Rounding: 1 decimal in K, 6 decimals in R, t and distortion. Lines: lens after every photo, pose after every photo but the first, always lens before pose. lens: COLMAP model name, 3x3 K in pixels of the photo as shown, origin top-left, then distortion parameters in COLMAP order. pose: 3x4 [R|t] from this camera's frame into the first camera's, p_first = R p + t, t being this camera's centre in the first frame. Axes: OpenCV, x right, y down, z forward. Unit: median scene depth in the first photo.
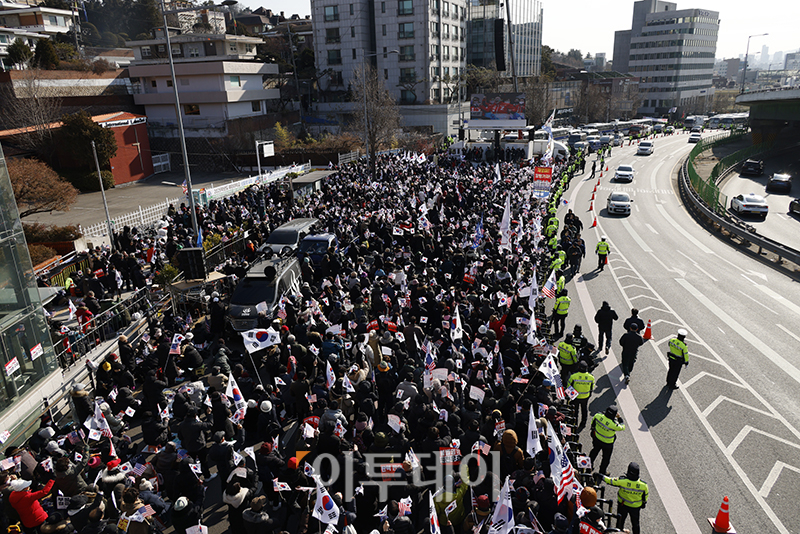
lens RADIAL K [[563.5, 0, 403.5], [0, 563.5, 267.8], [0, 0, 1]] dist [0.012130, 0.002540]
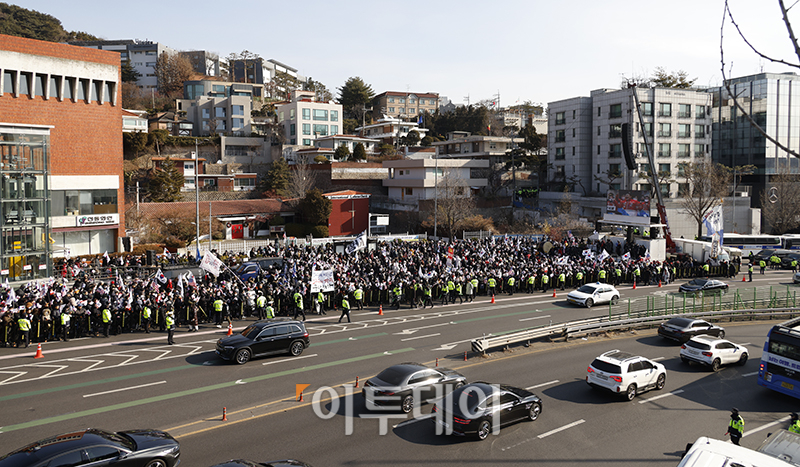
lens RADIAL K [[566.5, 0, 395.1], [0, 566.5, 198.4], [0, 0, 1]] dist [0.010689, 0.000973]
pose [[0.728727, 0.058567, -0.682296, 0.517934], [-0.234491, 0.957445, -0.168263, -0.022784], [0.643406, 0.282610, 0.711449, 0.005173]]
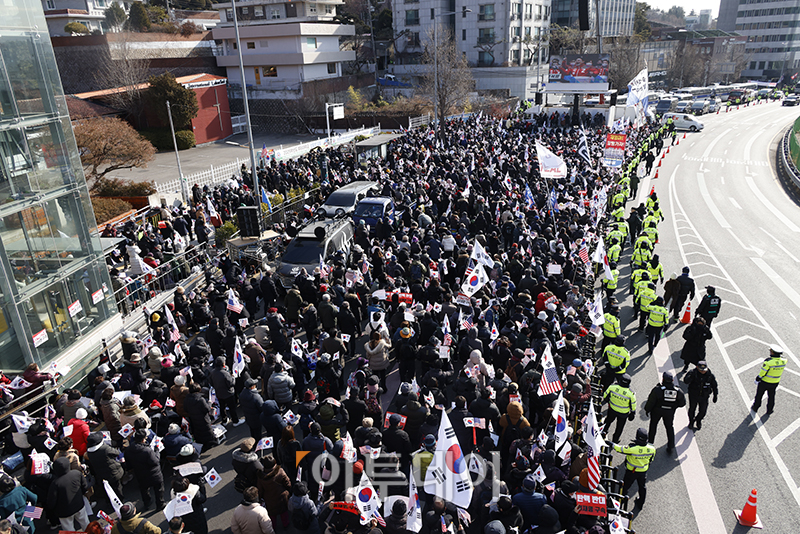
lens RADIAL K [[563.5, 0, 403.5], [0, 563.5, 267.8], [0, 0, 1]] dist [0.012130, 0.002540]
pose [[0.990246, 0.048495, -0.130618, 0.014802], [-0.040580, 0.997214, 0.062589, 0.000249], [0.133289, -0.056678, 0.989455, 0.001662]]
